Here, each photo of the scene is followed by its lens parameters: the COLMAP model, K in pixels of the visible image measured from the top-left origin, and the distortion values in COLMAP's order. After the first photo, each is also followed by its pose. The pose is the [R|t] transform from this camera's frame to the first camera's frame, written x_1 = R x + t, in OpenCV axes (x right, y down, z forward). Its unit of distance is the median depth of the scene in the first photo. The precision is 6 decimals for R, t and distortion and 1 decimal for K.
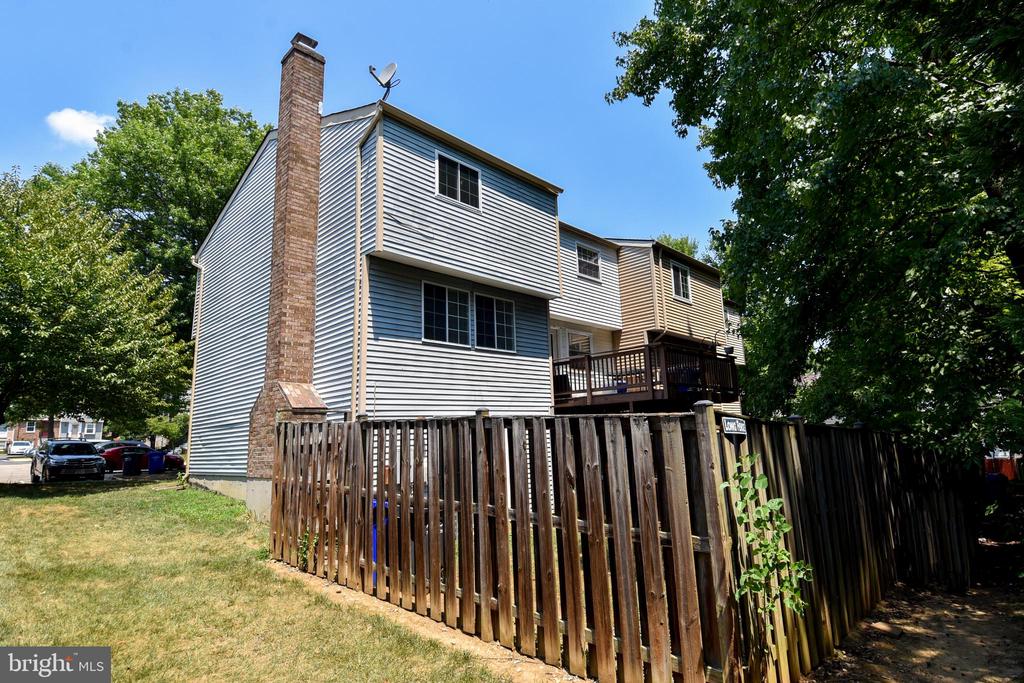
lens RADIAL K [[526.0, 0, 547.0], [0, 526.0, 337.9], [0, 0, 1]] dist [0.030872, -0.036552]
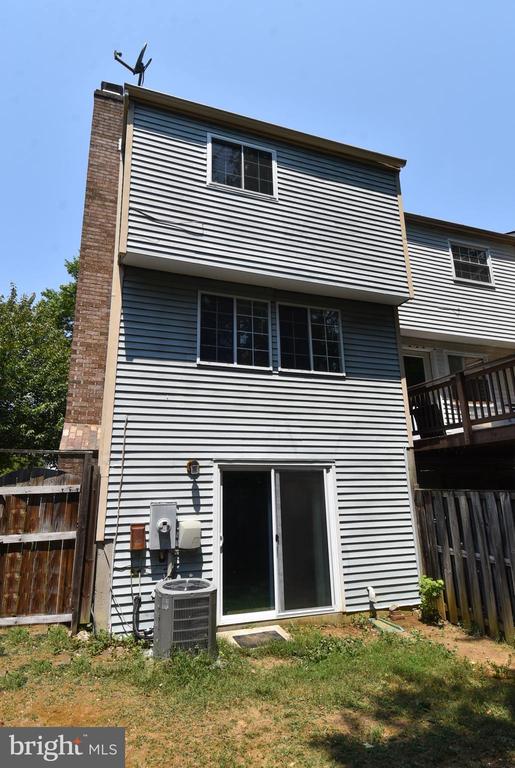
lens RADIAL K [[399.9, 0, 279.6], [0, 399.9, 386.4], [0, 0, 1]] dist [0.070932, -0.076352]
pose [[0.872652, -0.096873, -0.478638, 0.143117], [0.071471, 0.994909, -0.071056, 0.083741], [0.483085, 0.027798, 0.875132, 0.488151]]
